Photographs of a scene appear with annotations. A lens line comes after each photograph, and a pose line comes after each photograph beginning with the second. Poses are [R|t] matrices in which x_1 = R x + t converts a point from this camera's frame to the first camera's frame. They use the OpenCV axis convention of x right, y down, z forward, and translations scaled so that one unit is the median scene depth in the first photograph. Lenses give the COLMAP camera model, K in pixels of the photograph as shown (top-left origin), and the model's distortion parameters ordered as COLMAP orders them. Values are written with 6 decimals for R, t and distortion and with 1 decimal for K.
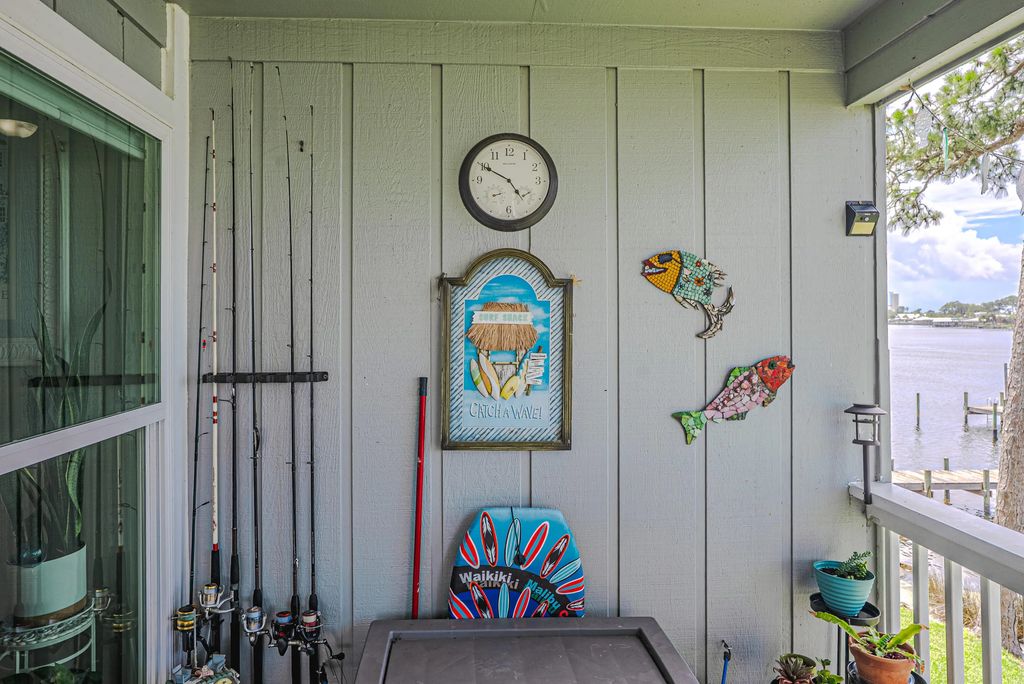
lens RADIAL K [[651.7, 0, 470.7], [0, 651.7, 314.2], [0, 0, 1]] dist [-0.022216, 0.002169]
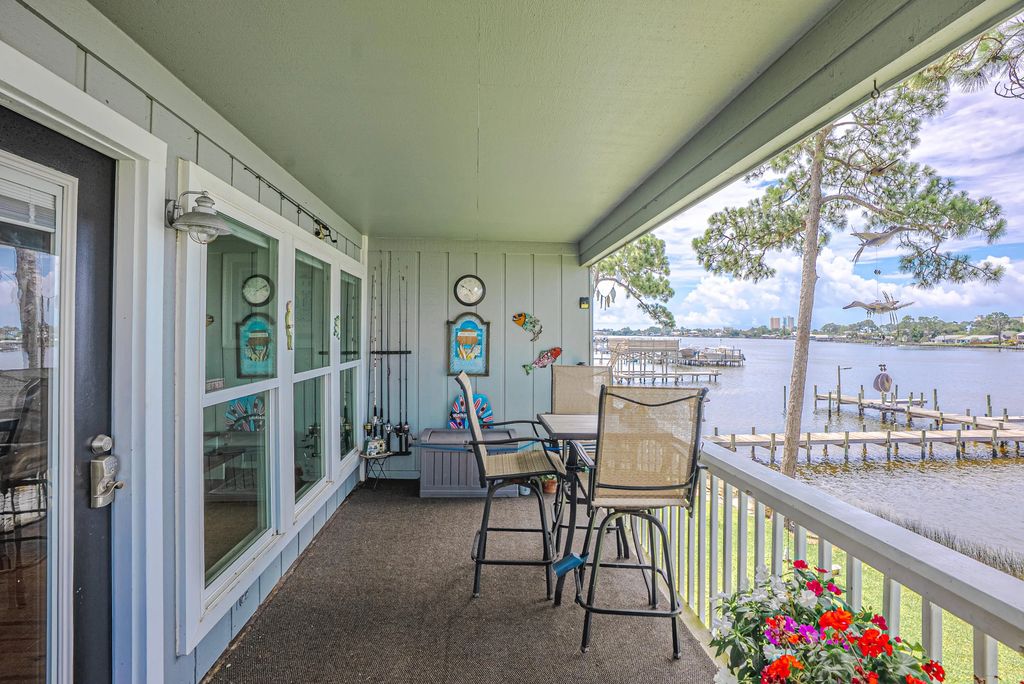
lens RADIAL K [[484.5, 0, 513.1], [0, 484.5, 329.6], [0, 0, 1]] dist [-0.015435, 0.000345]
pose [[0.998377, 0.007910, 0.056395, 0.136192], [-0.007864, 0.999969, -0.001038, -0.015340], [-0.056402, 0.000593, 0.998408, -1.339949]]
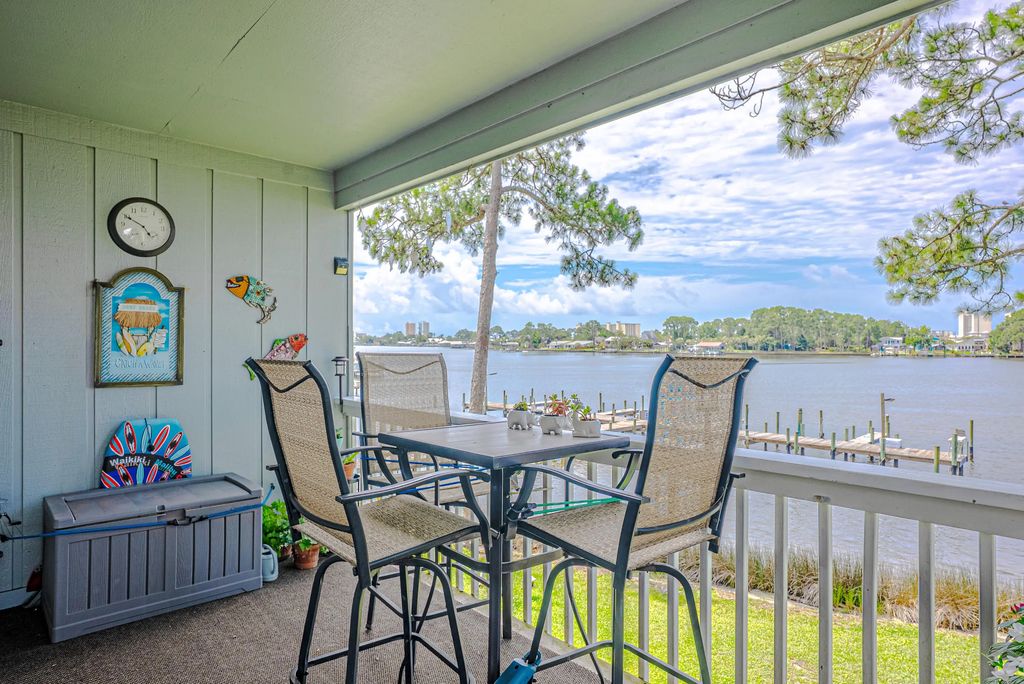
lens RADIAL K [[600.7, 0, 499.4], [0, 600.7, 340.5], [0, 0, 1]] dist [-0.009268, 0.001947]
pose [[0.763756, 0.004428, 0.645490, -0.236365], [-0.007536, 0.999969, 0.002056, 0.078974], [-0.645461, -0.006435, 0.763766, -0.779205]]
